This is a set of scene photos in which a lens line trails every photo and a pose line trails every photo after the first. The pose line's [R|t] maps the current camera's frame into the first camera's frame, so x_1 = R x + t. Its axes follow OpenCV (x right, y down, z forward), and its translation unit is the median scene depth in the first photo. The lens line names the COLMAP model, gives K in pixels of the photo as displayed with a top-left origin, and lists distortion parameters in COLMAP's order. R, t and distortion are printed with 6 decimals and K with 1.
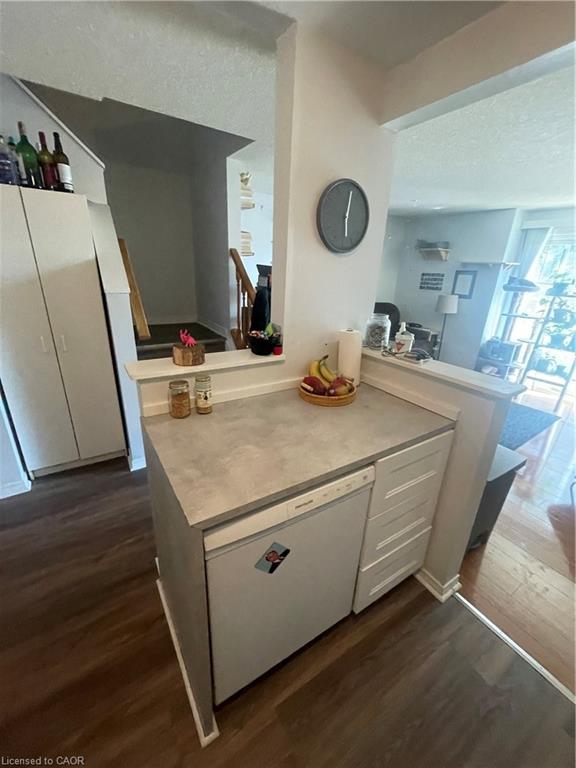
lens RADIAL K [[313.3, 0, 286.2], [0, 313.3, 383.0], [0, 0, 1]] dist [-0.002147, 0.000075]
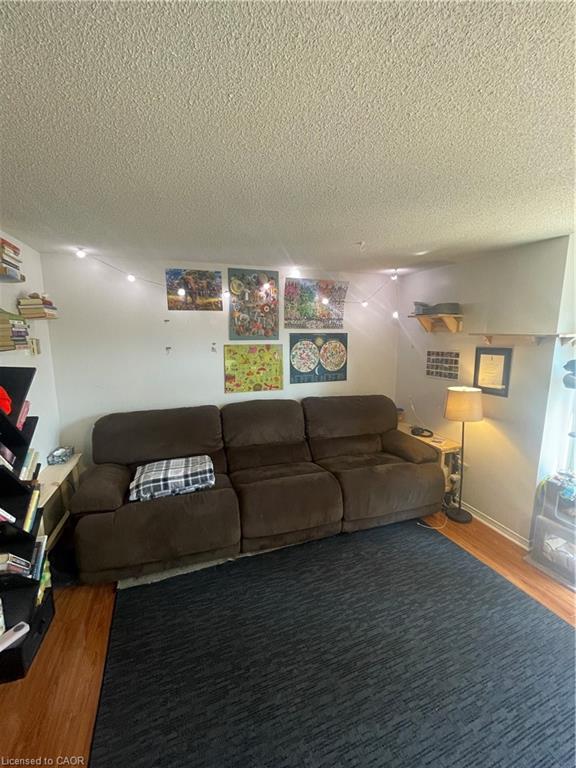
lens RADIAL K [[313.3, 0, 289.5], [0, 313.3, 382.8], [0, 0, 1]] dist [-0.002147, 0.000075]
pose [[0.979357, -0.002995, -0.202115, 0.303344], [-0.040461, 0.976750, -0.210529, -0.149642], [0.198046, 0.214361, 0.956466, 0.363903]]
